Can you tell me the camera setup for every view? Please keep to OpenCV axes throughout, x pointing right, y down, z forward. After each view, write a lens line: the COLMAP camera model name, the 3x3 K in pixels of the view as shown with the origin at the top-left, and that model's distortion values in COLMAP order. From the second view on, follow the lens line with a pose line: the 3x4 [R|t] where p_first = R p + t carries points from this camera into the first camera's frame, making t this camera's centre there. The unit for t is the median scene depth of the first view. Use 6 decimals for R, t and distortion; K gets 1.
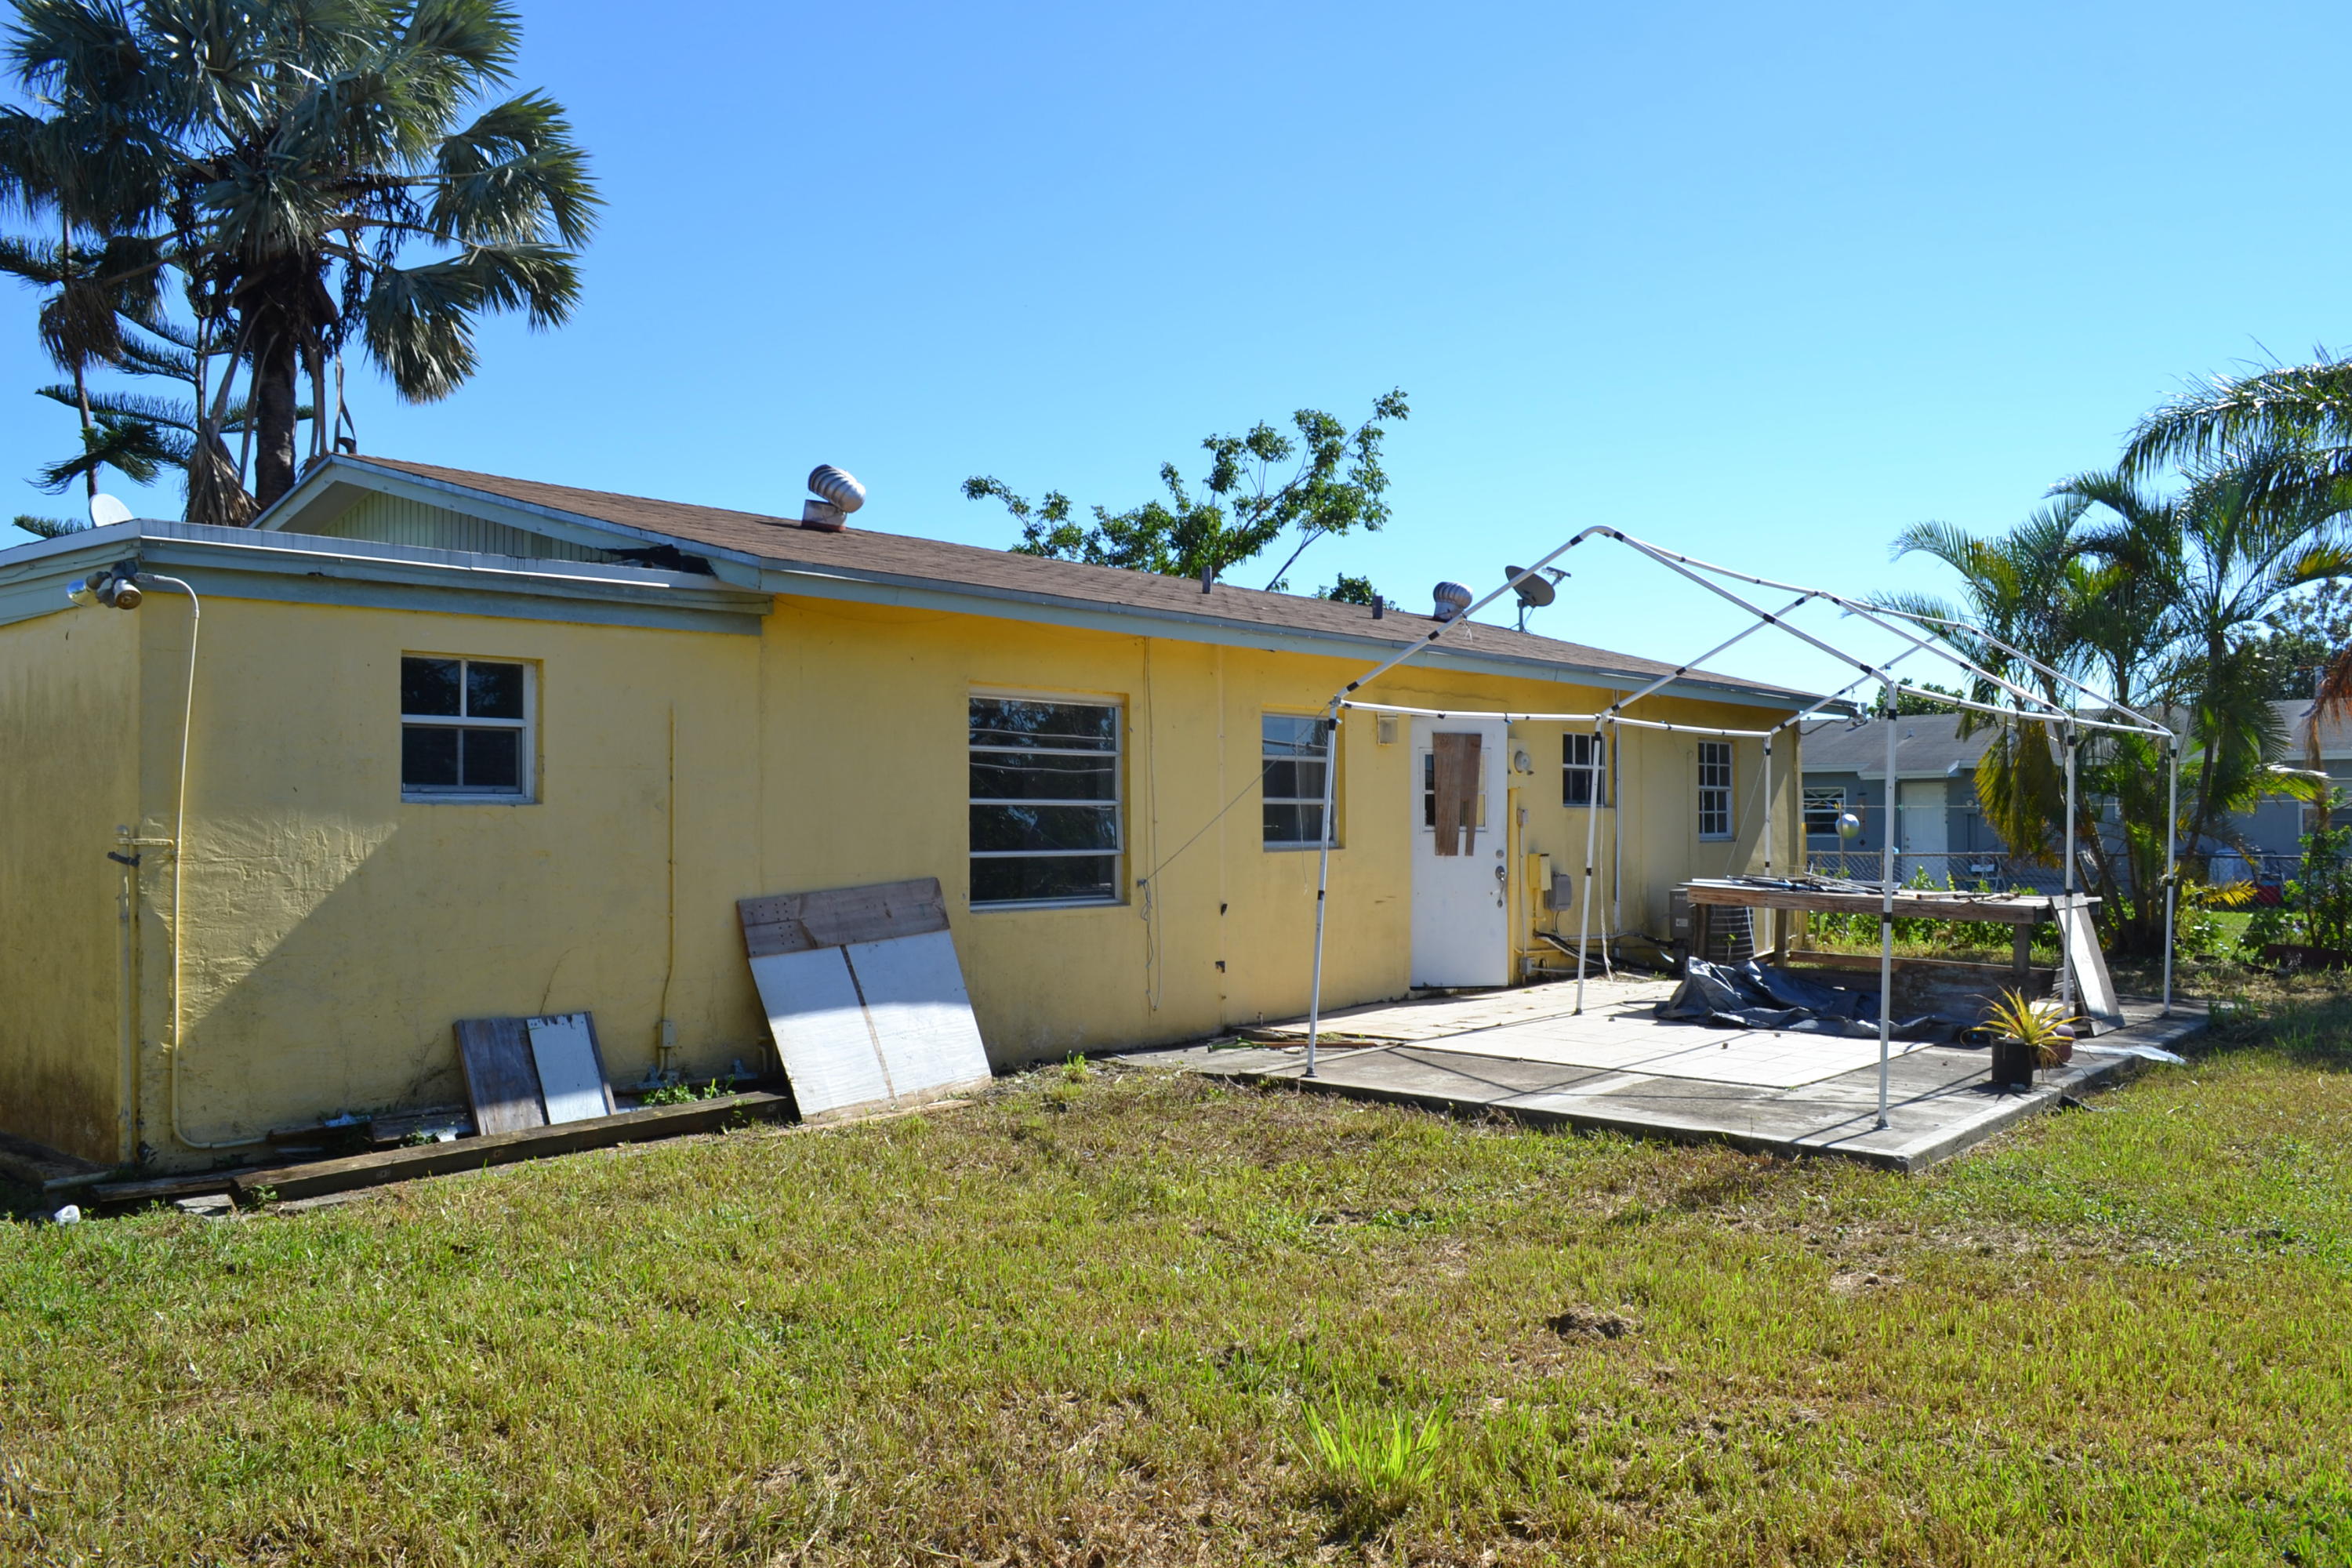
lens RADIAL K [[1881.7, 0, 1185.8], [0, 1881.7, 776.0], [0, 0, 1]] dist [-0.072294, 0.014386]
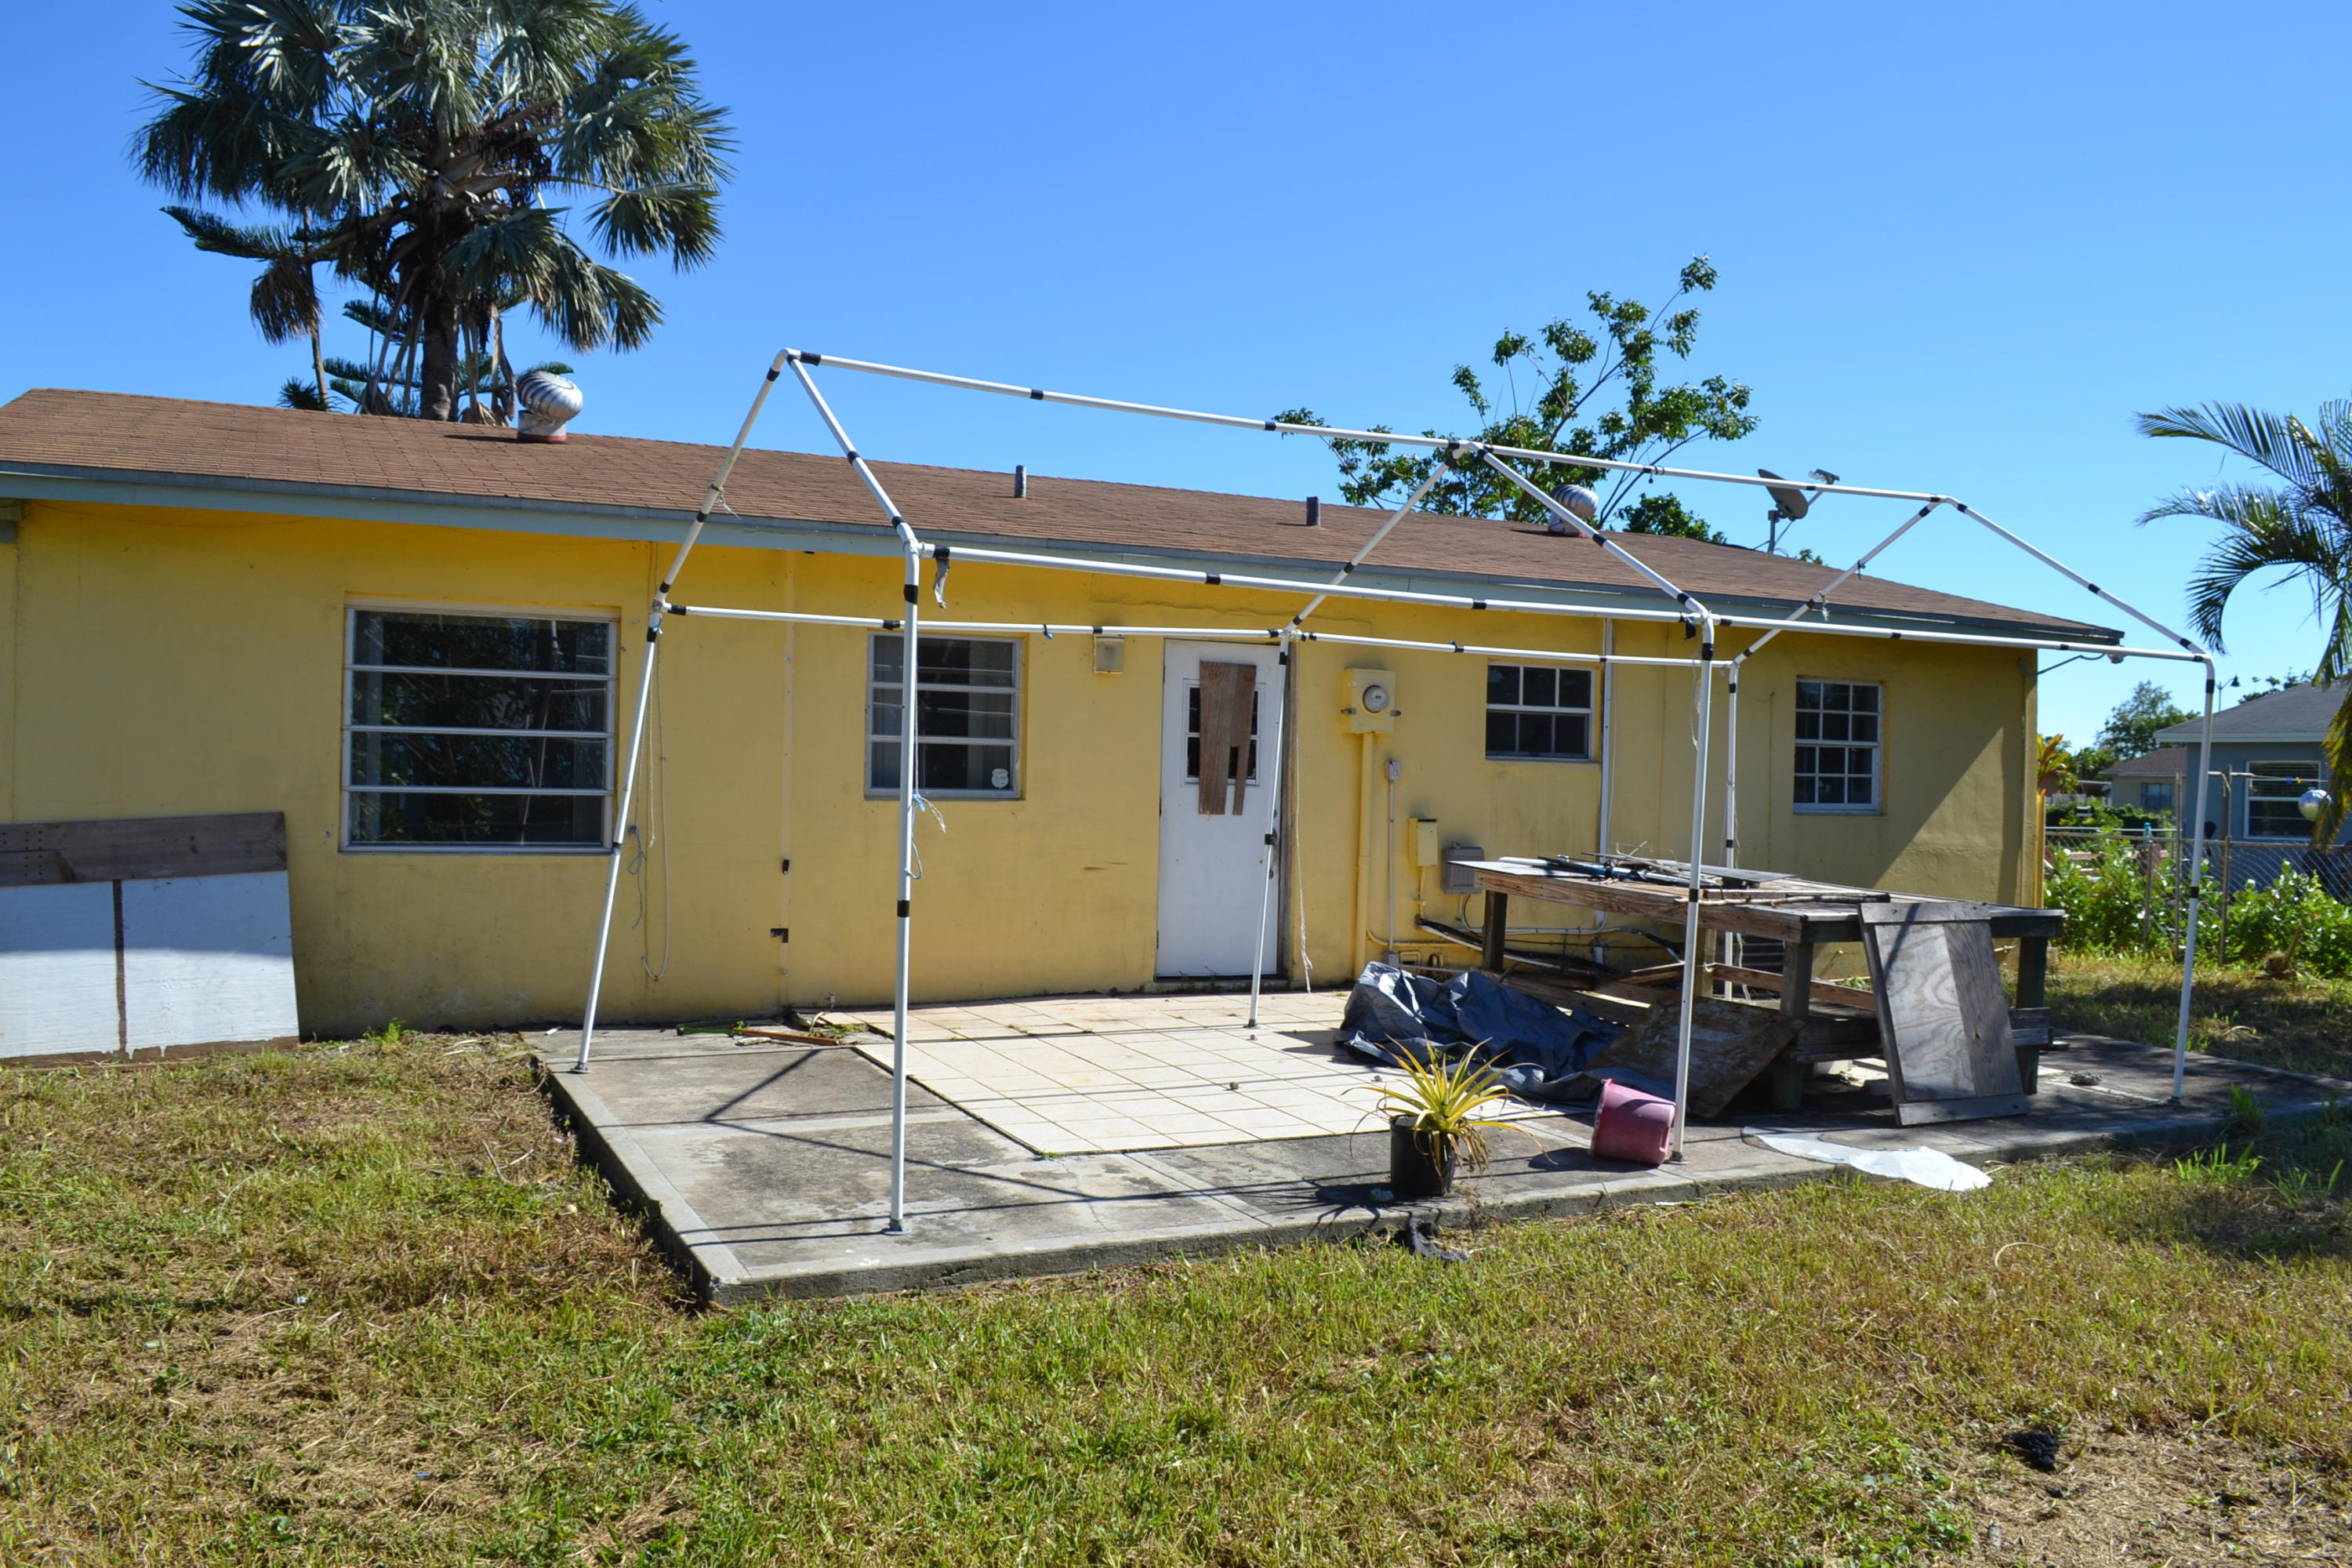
lens RADIAL K [[1881.7, 0, 1169.5], [0, 1881.7, 791.6], [0, 0, 1]] dist [-0.072294, 0.014386]
pose [[0.911839, 0.025090, -0.409780, 0.472406], [-0.013736, 0.999436, 0.030627, 0.009069], [0.410317, -0.022298, 0.911670, 0.284524]]
